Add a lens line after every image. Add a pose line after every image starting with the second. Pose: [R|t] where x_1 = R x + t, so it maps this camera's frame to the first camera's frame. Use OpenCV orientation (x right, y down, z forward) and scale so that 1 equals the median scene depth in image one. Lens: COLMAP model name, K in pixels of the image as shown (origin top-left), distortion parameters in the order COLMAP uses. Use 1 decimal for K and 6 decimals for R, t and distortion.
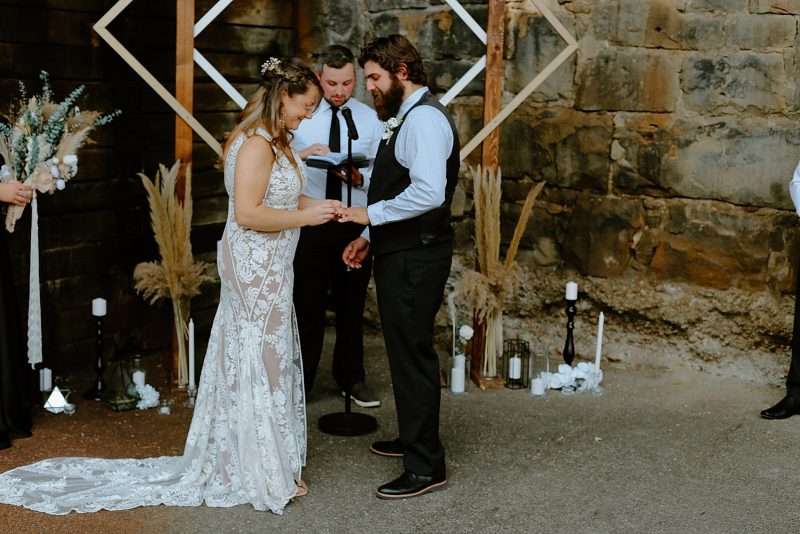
lens RADIAL K [[1156.1, 0, 400.0], [0, 1156.1, 267.0], [0, 0, 1]] dist [0.016253, 0.067019]
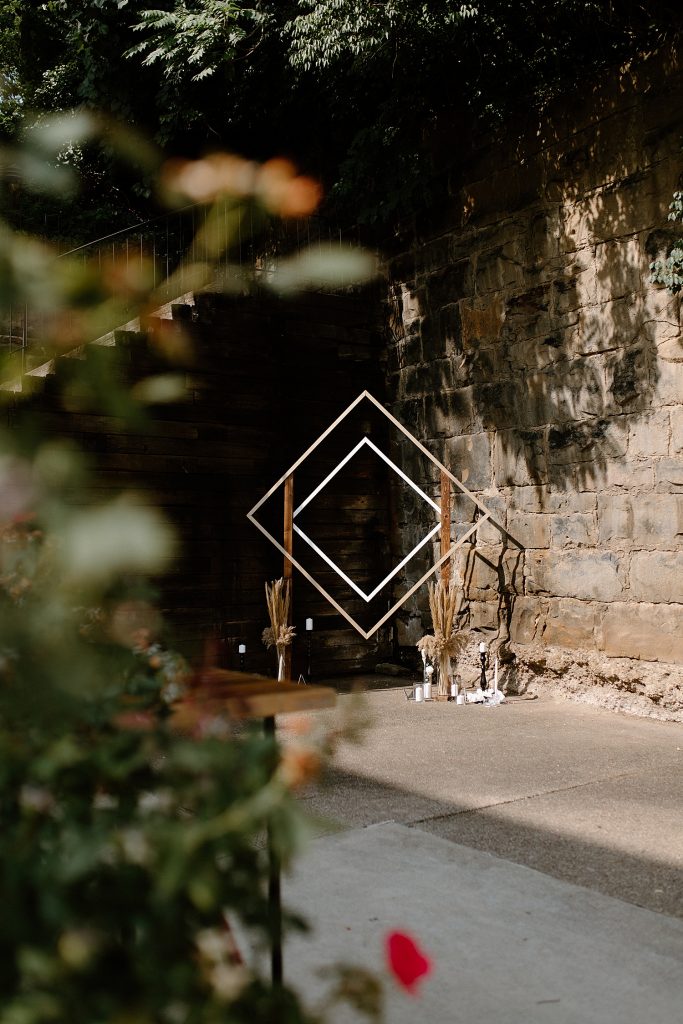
lens RADIAL K [[953.3, 0, 341.5], [0, 953.3, 512.0], [0, 0, 1]] dist [-0.060858, 0.093090]
pose [[0.910683, -0.043021, -0.410861, 0.556668], [-0.037396, 0.981894, -0.185703, 0.095027], [0.411411, 0.184481, 0.892585, -0.443272]]
